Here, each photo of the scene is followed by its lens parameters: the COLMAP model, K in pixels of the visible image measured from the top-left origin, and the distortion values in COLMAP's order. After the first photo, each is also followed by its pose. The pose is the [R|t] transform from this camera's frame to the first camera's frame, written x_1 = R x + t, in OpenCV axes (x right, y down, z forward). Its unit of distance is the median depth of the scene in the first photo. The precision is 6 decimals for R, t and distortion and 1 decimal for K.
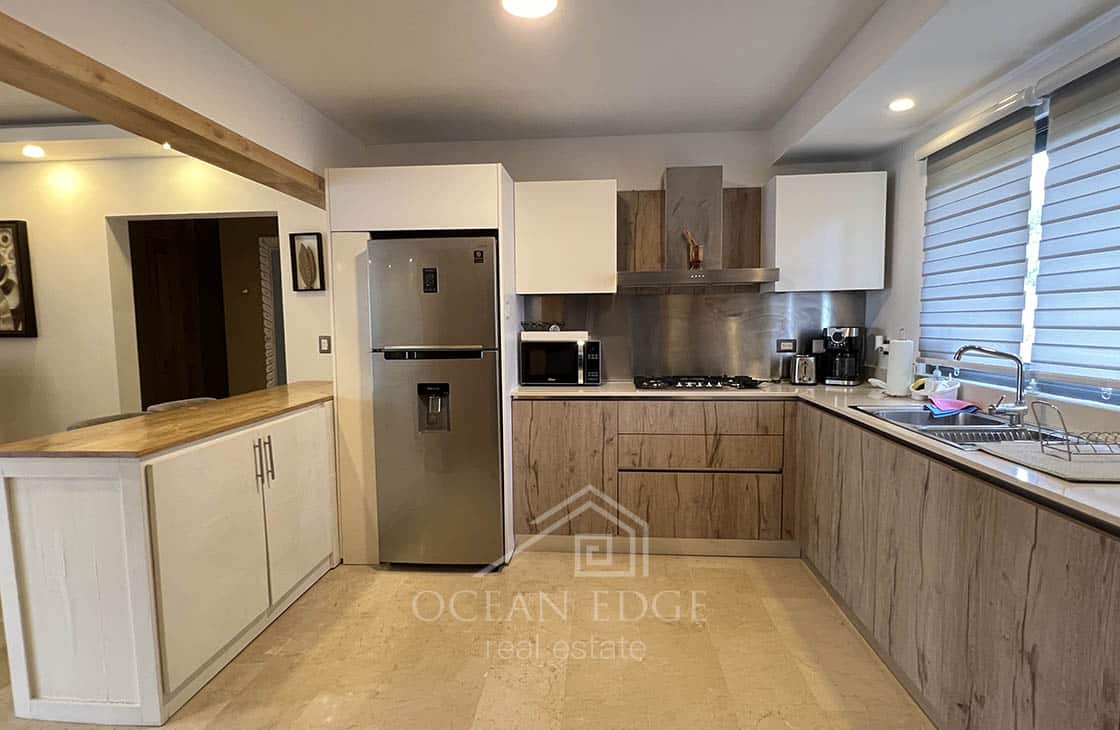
lens RADIAL K [[579.1, 0, 561.2], [0, 579.1, 369.6], [0, 0, 1]] dist [-0.000337, 0.000856]
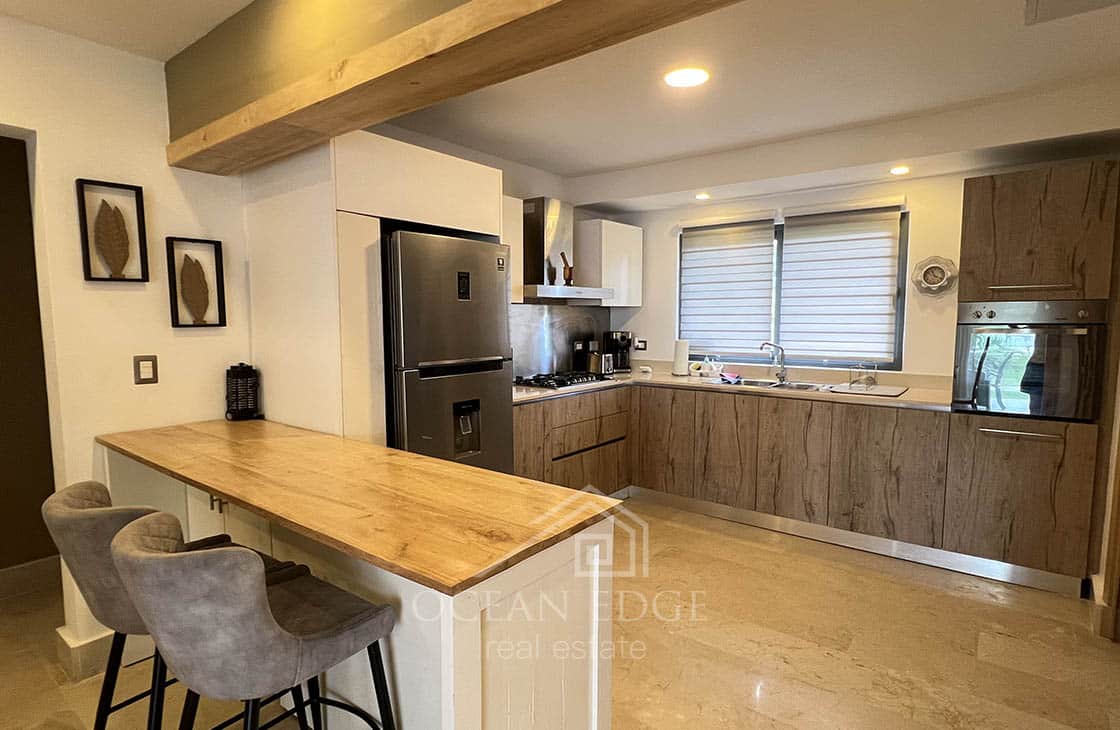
lens RADIAL K [[579.1, 0, 562.8], [0, 579.1, 372.5], [0, 0, 1]] dist [-0.000337, 0.000856]
pose [[0.549707, -0.071471, 0.832295, -0.812520], [0.067427, 0.996879, 0.041070, -0.043126], [-0.832632, 0.033543, 0.552810, 0.350562]]
